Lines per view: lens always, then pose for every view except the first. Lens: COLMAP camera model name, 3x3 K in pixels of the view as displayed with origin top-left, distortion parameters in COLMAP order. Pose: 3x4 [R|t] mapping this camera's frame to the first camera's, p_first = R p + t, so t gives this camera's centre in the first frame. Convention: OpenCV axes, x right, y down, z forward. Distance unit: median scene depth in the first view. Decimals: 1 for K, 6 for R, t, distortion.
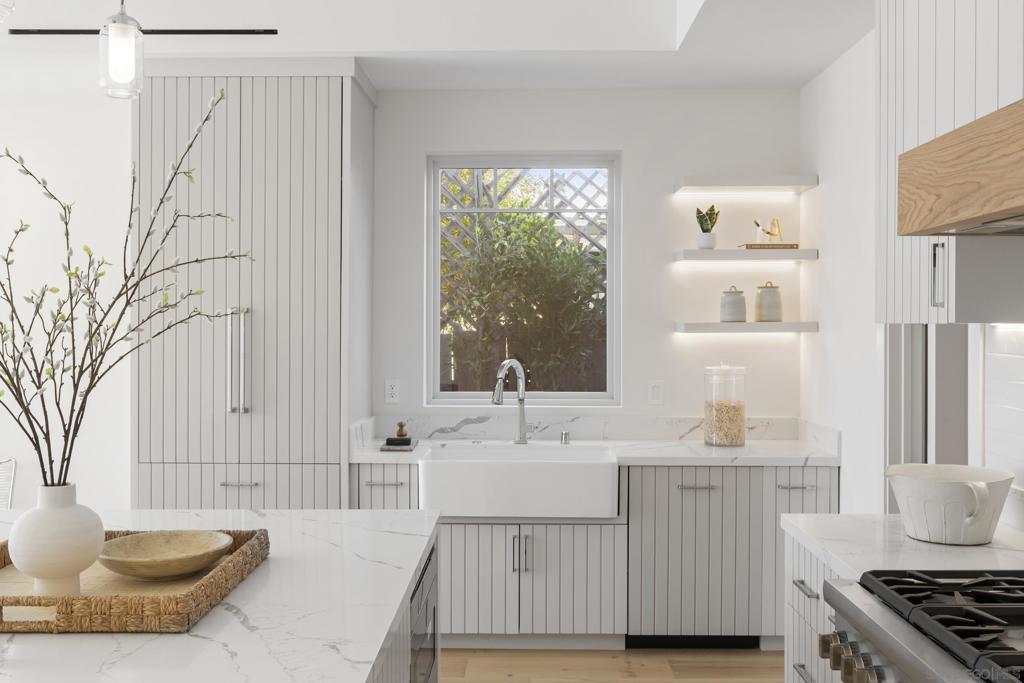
lens RADIAL K [[1000.4, 0, 514.1], [0, 1000.4, 322.3], [0, 0, 1]] dist [0.007773, 0.006640]
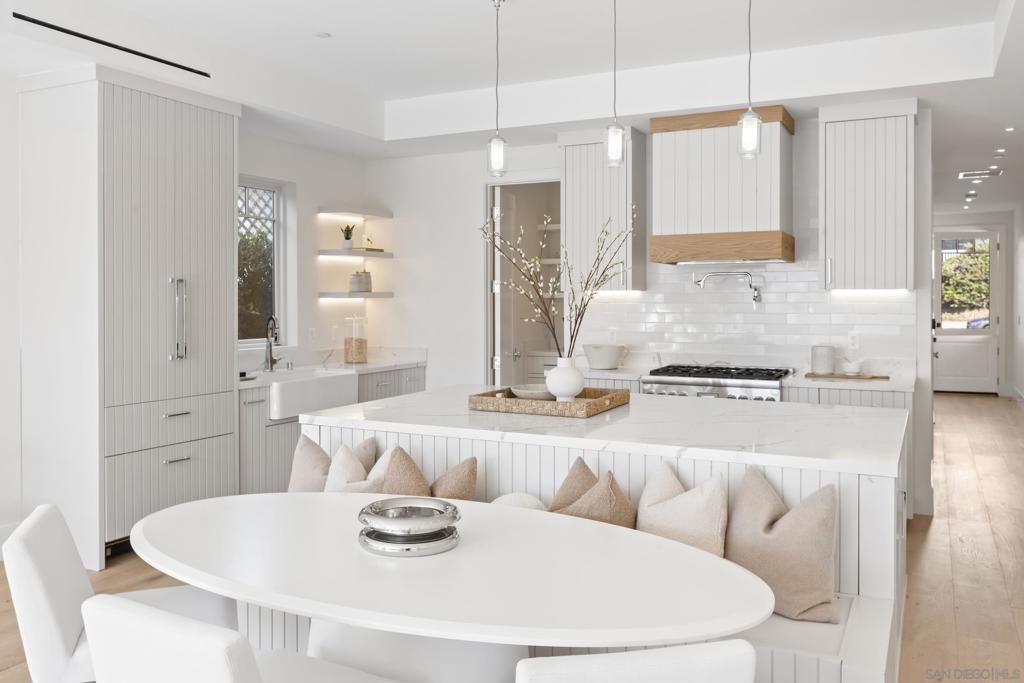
lens RADIAL K [[834.8, 0, 515.4], [0, 834.8, 305.6], [0, 0, 1]] dist [-0.001744, 0.002527]
pose [[0.445337, -0.007452, 0.895332, -0.956008], [-0.001369, 0.999959, 0.009004, 0.009737], [-0.895362, -0.005235, 0.445309, 0.111868]]
